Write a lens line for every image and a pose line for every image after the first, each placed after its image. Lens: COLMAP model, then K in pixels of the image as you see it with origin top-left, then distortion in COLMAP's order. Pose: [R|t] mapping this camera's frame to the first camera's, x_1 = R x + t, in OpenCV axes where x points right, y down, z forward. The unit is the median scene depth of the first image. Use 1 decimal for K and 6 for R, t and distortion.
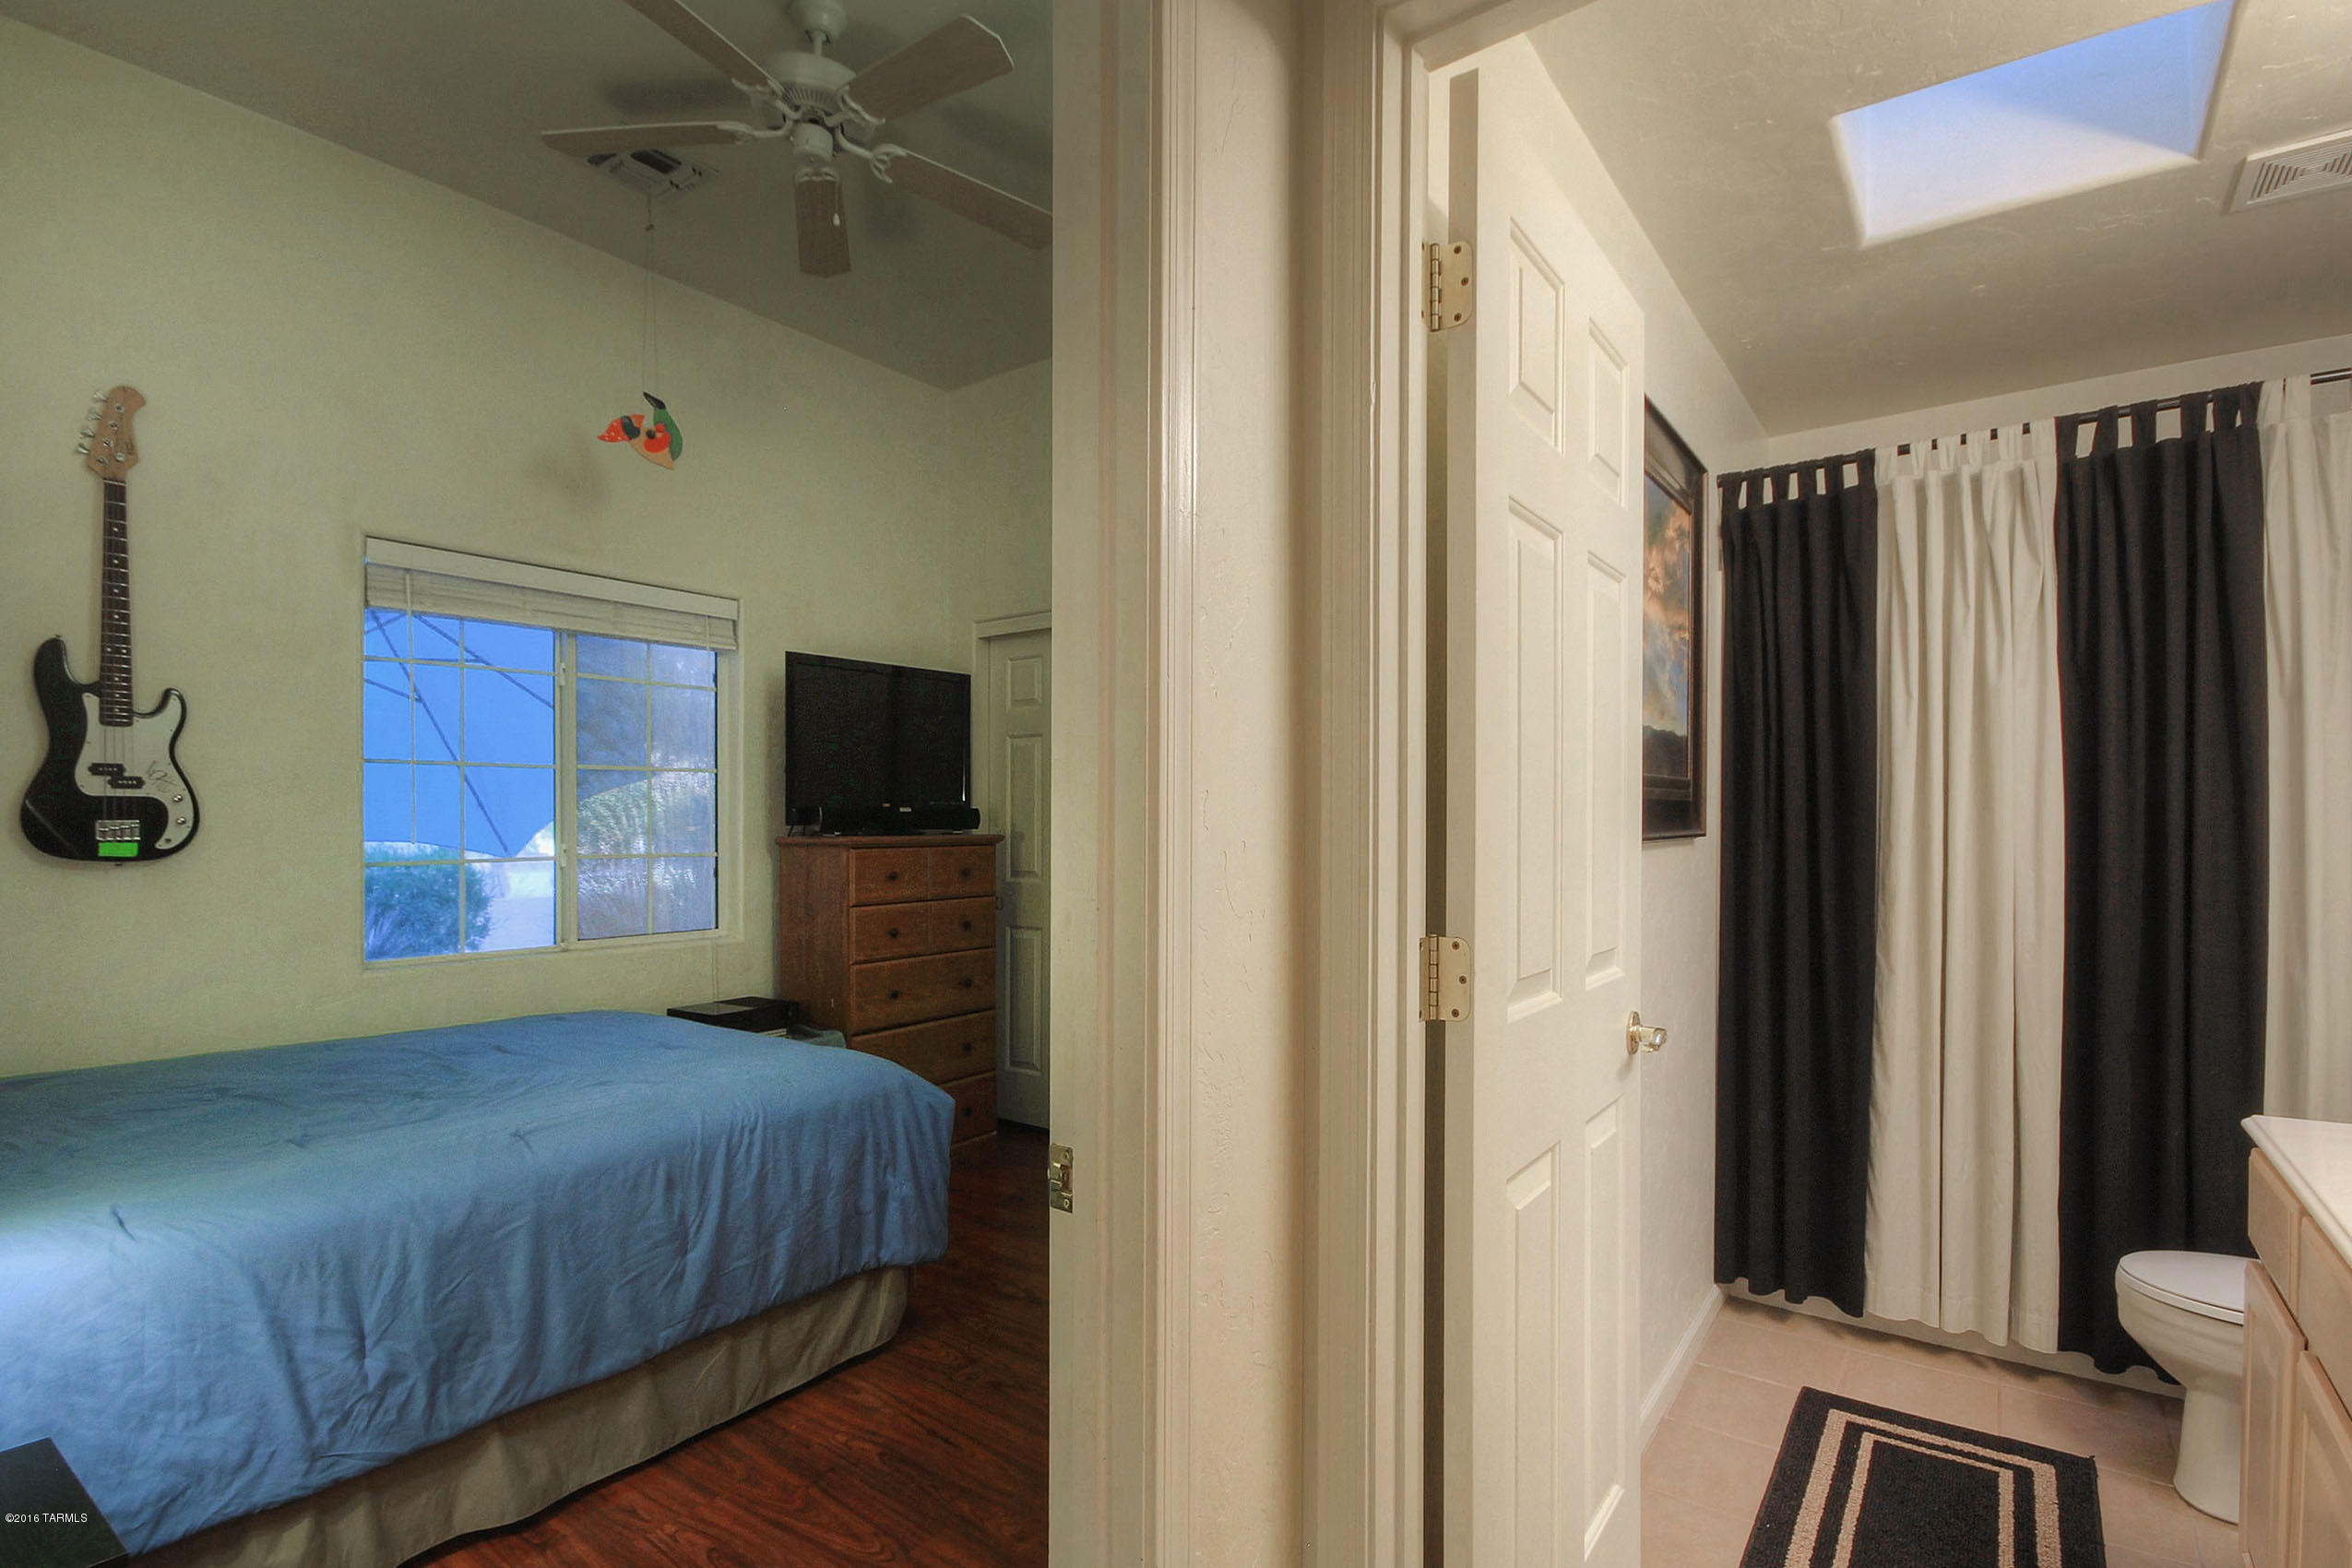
lens RADIAL K [[1127.7, 0, 1209.9], [0, 1127.7, 833.3], [0, 0, 1]] dist [0.003276, -0.007140]
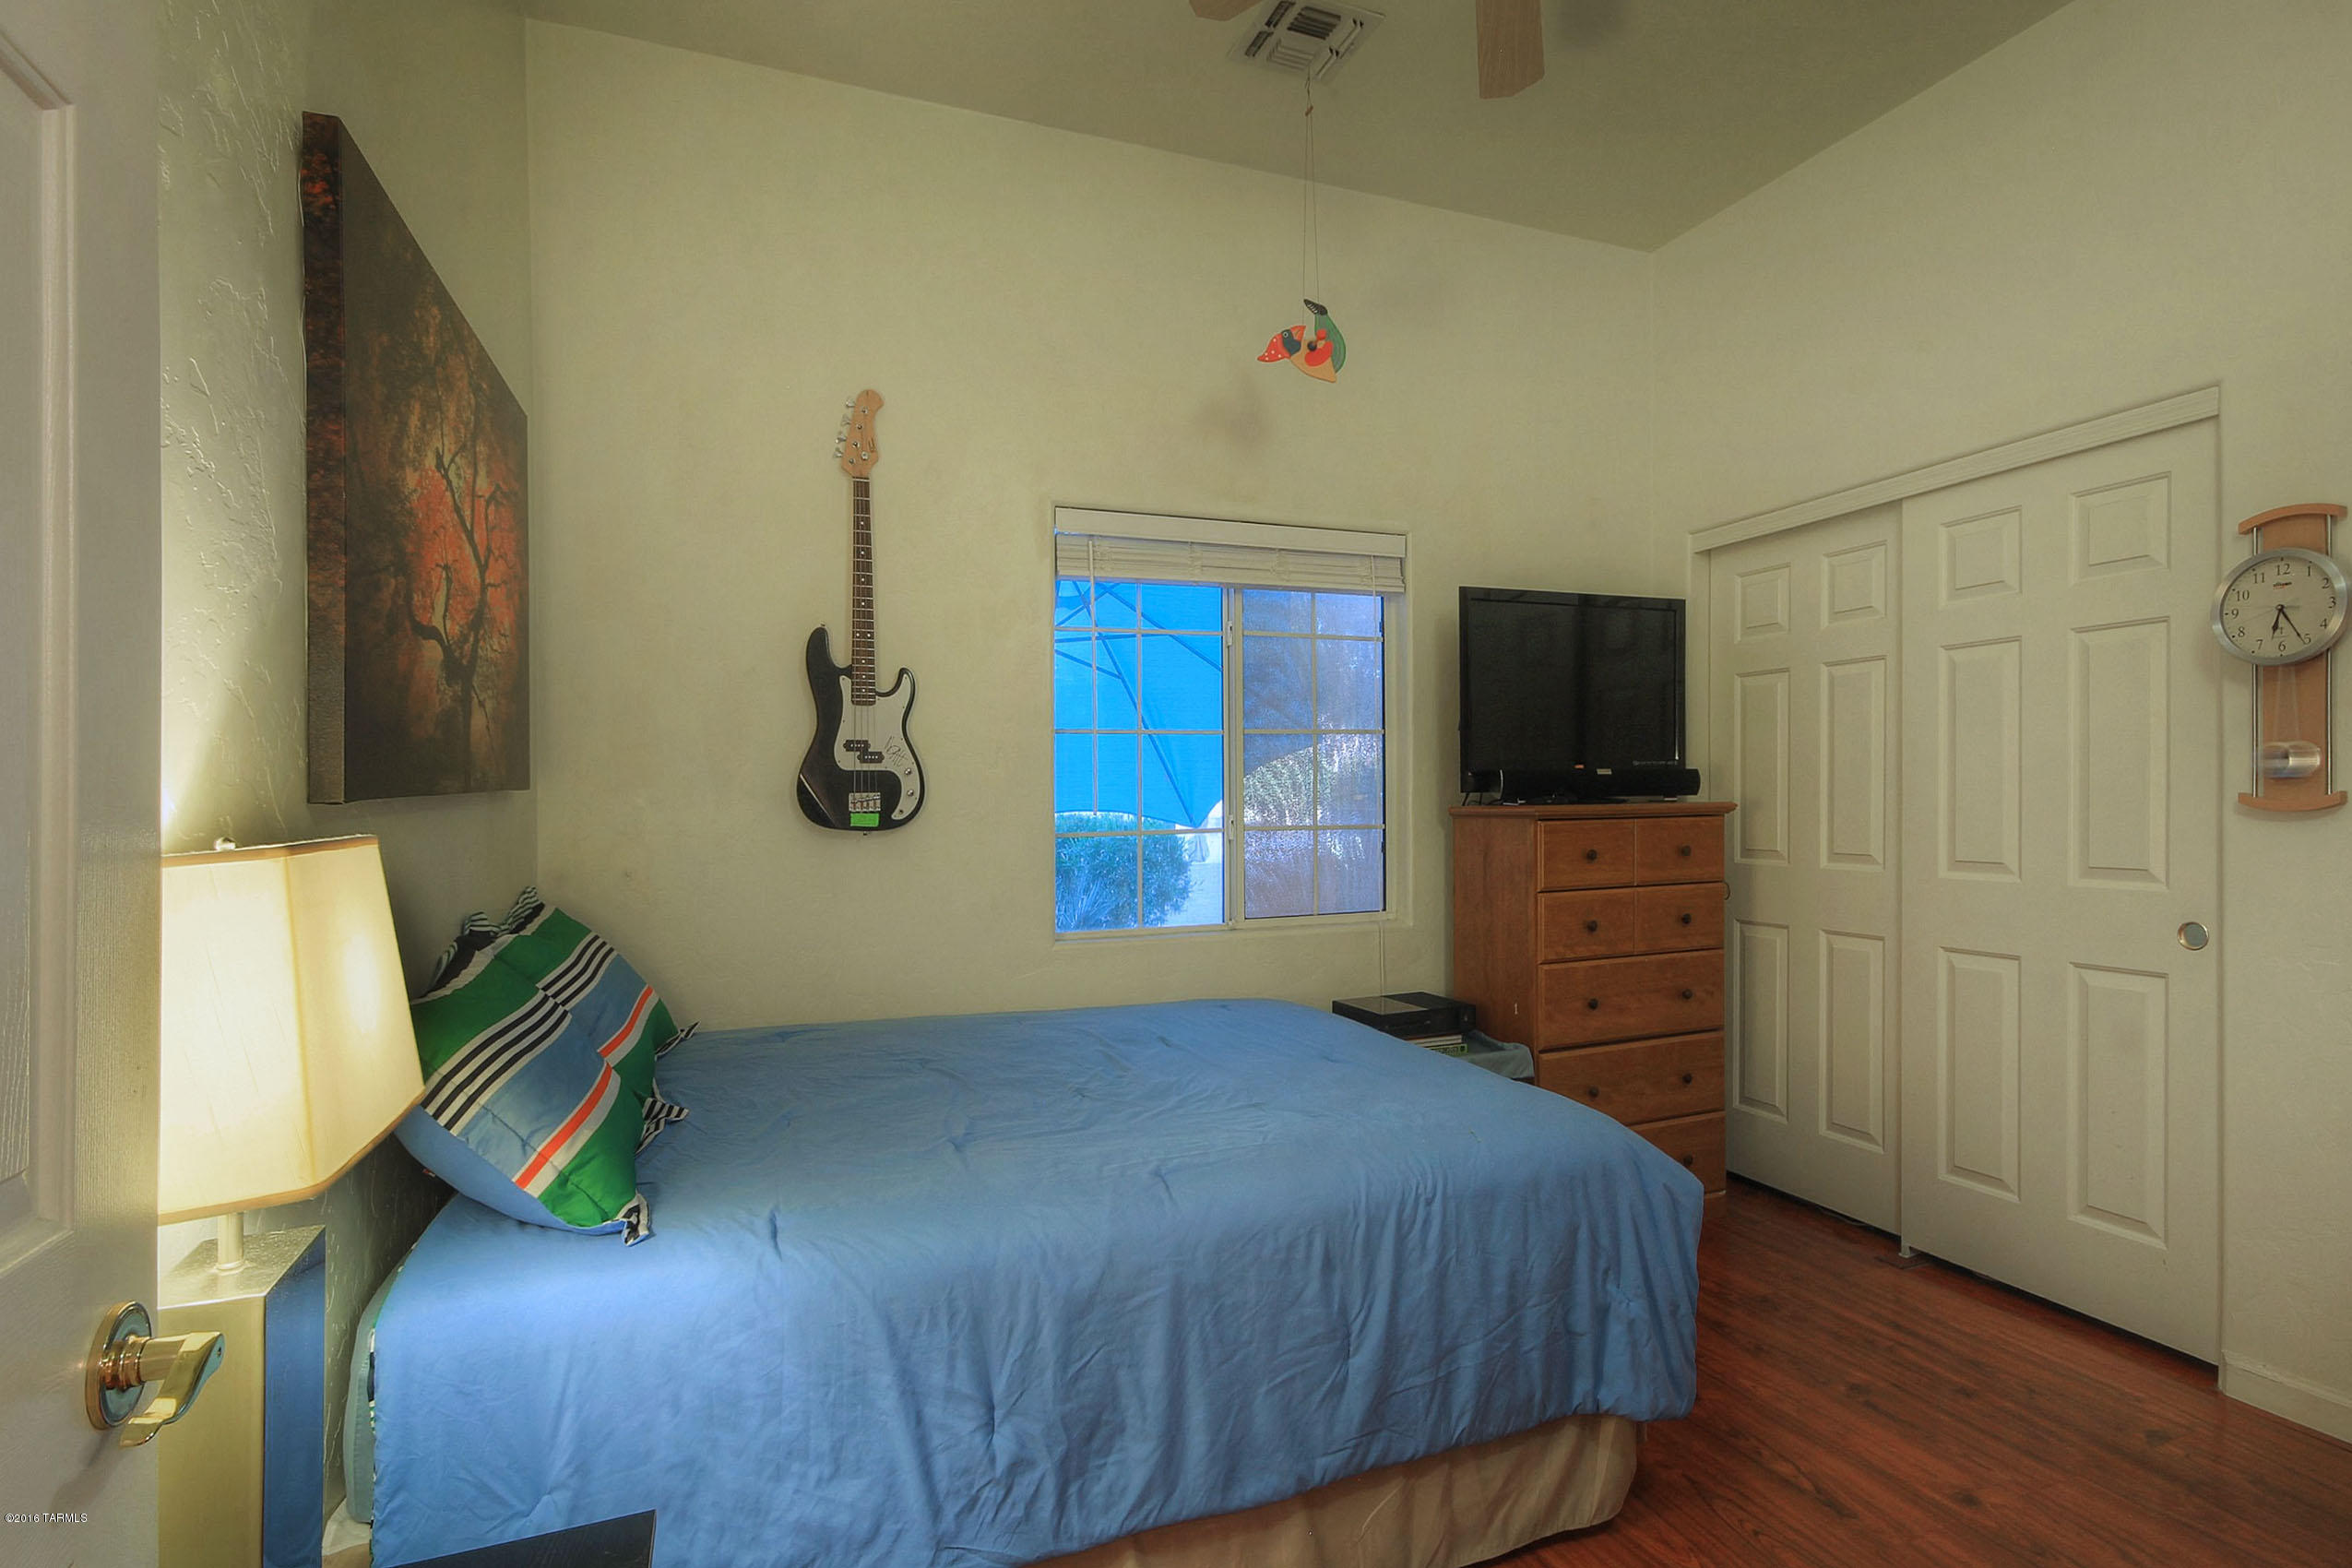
lens RADIAL K [[1127.7, 0, 1184.1], [0, 1127.7, 794.7], [0, 0, 1]] dist [0.003276, -0.007140]
pose [[0.831524, -0.006453, -0.555452, -0.178435], [0.003377, 0.999973, -0.006562, -0.002194], [0.555479, 0.003581, 0.831523, 0.413616]]
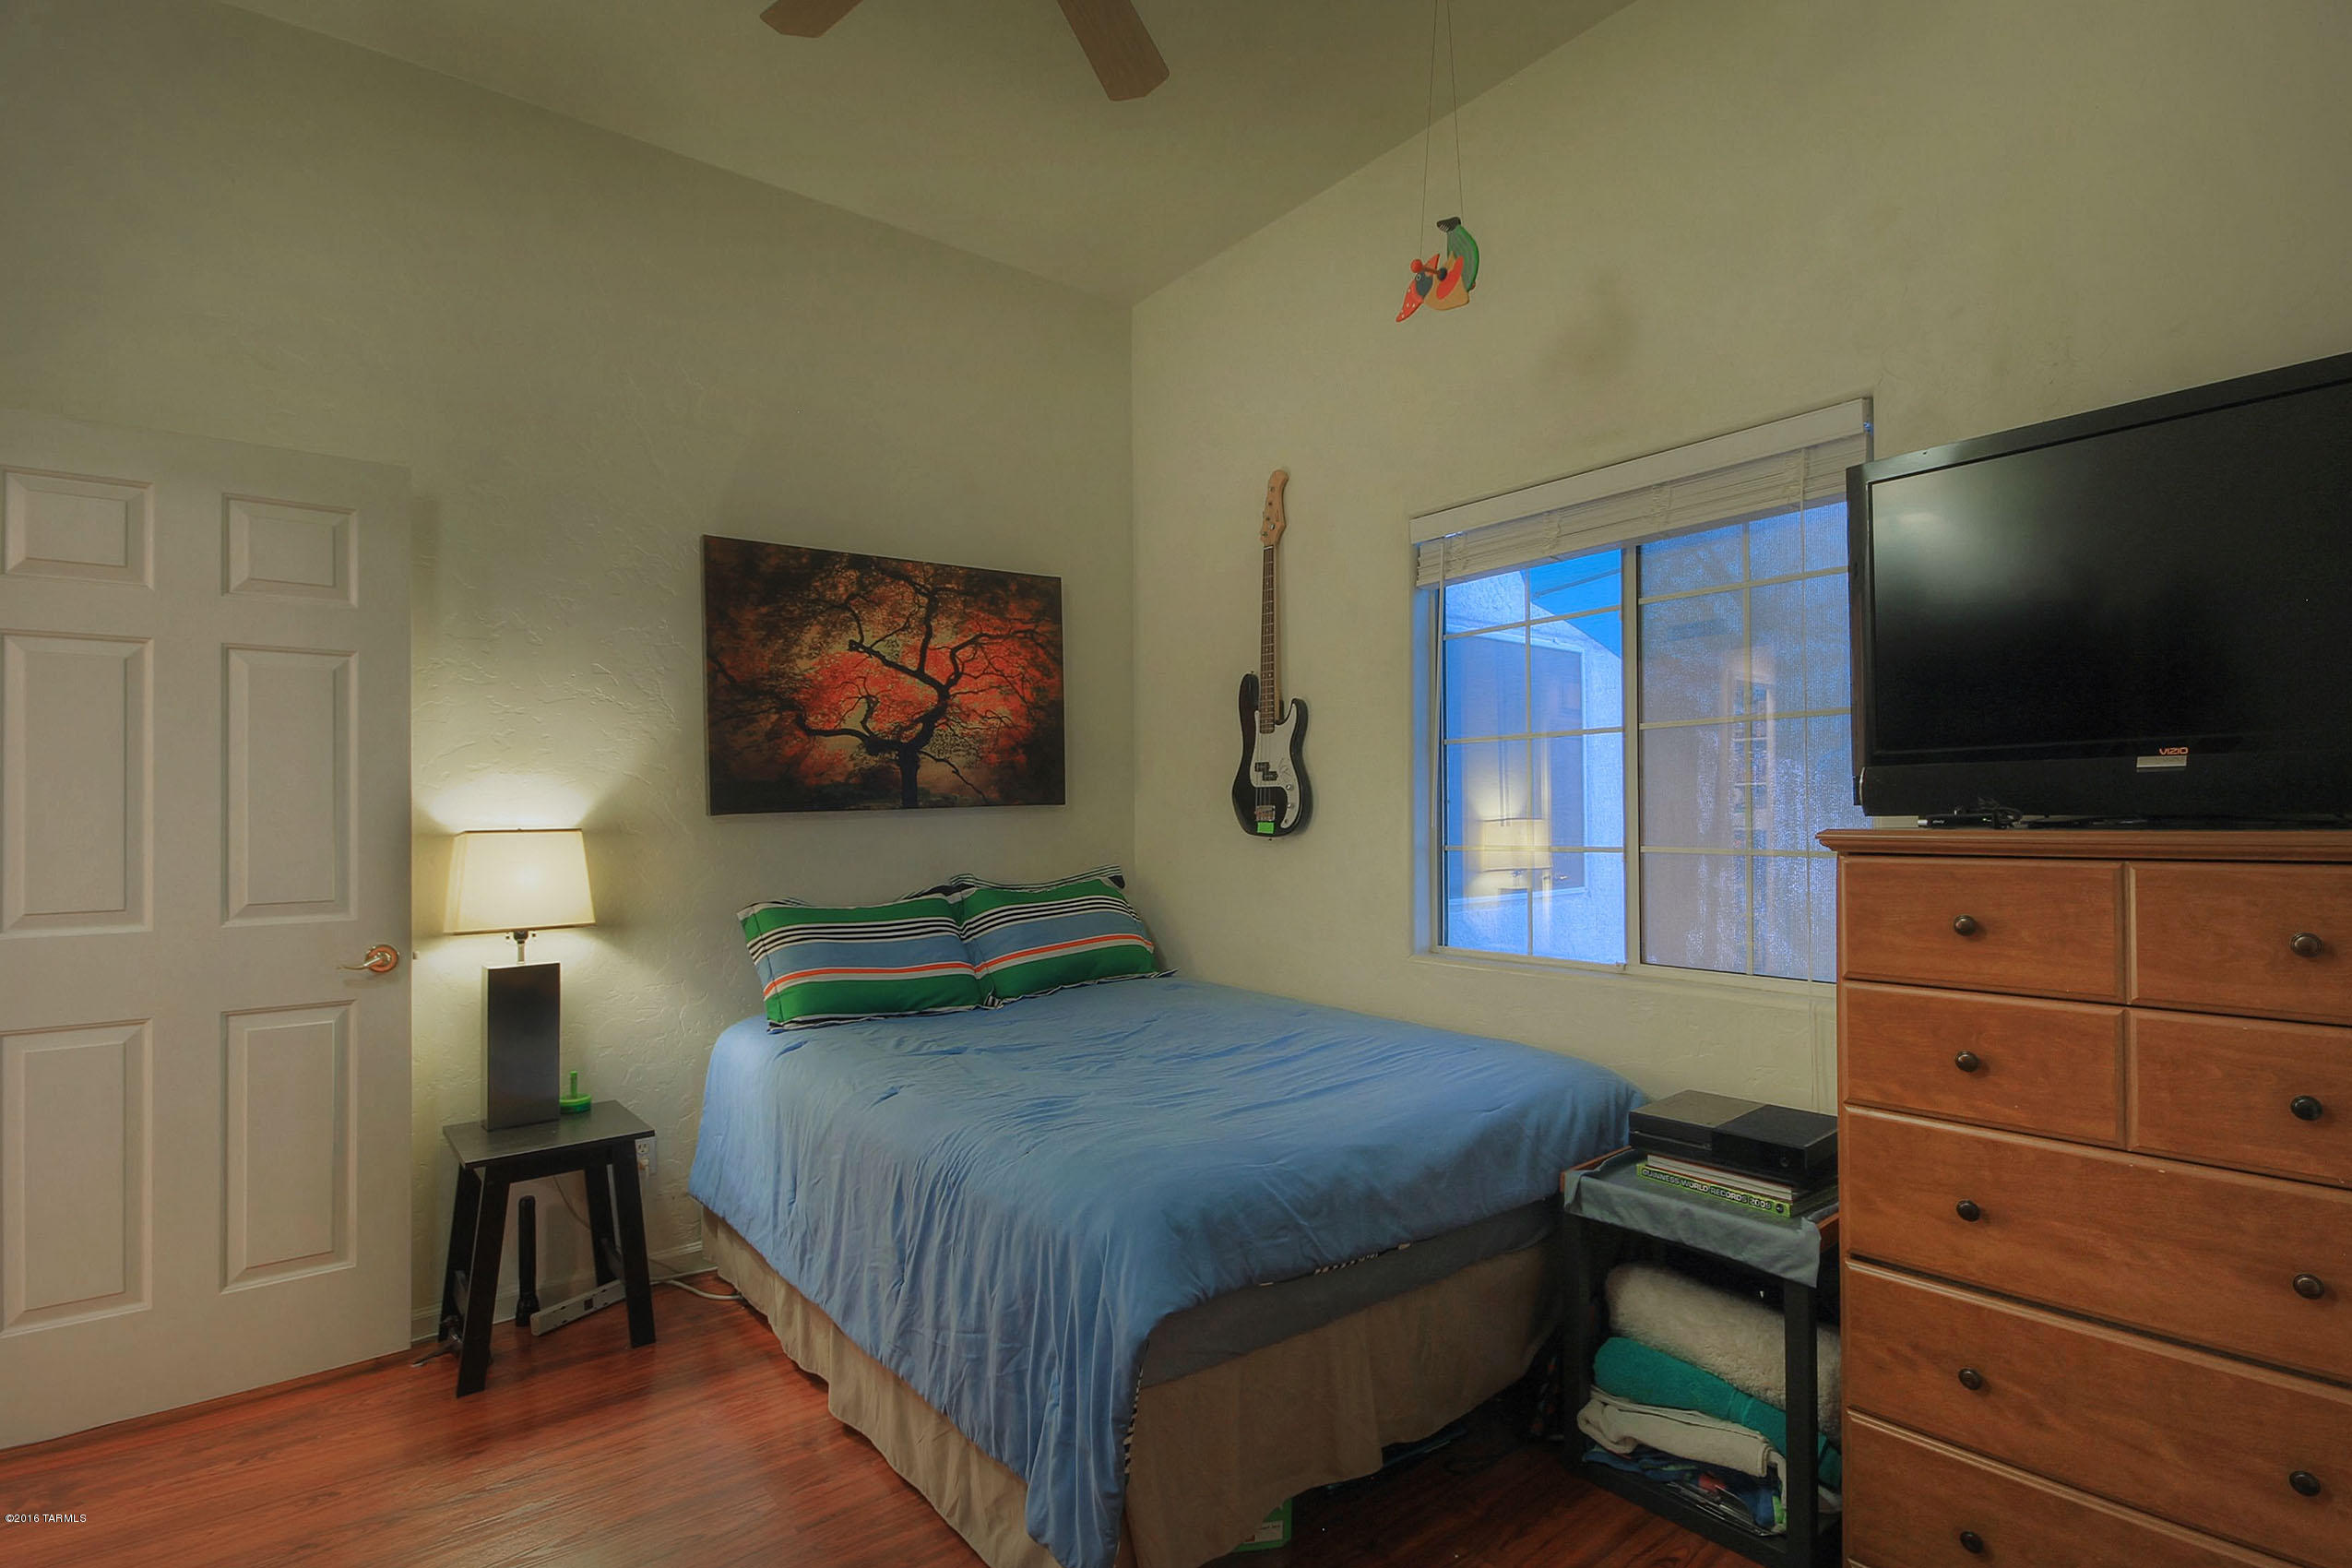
lens RADIAL K [[1127.7, 0, 1224.4], [0, 1127.7, 803.6], [0, 0, 1]] dist [0.003276, -0.007140]
pose [[-0.269700, -0.000384, -0.962944, 0.460791], [0.001735, 0.999998, -0.000884, -0.018951], [0.962943, -0.001909, -0.269699, 1.987839]]
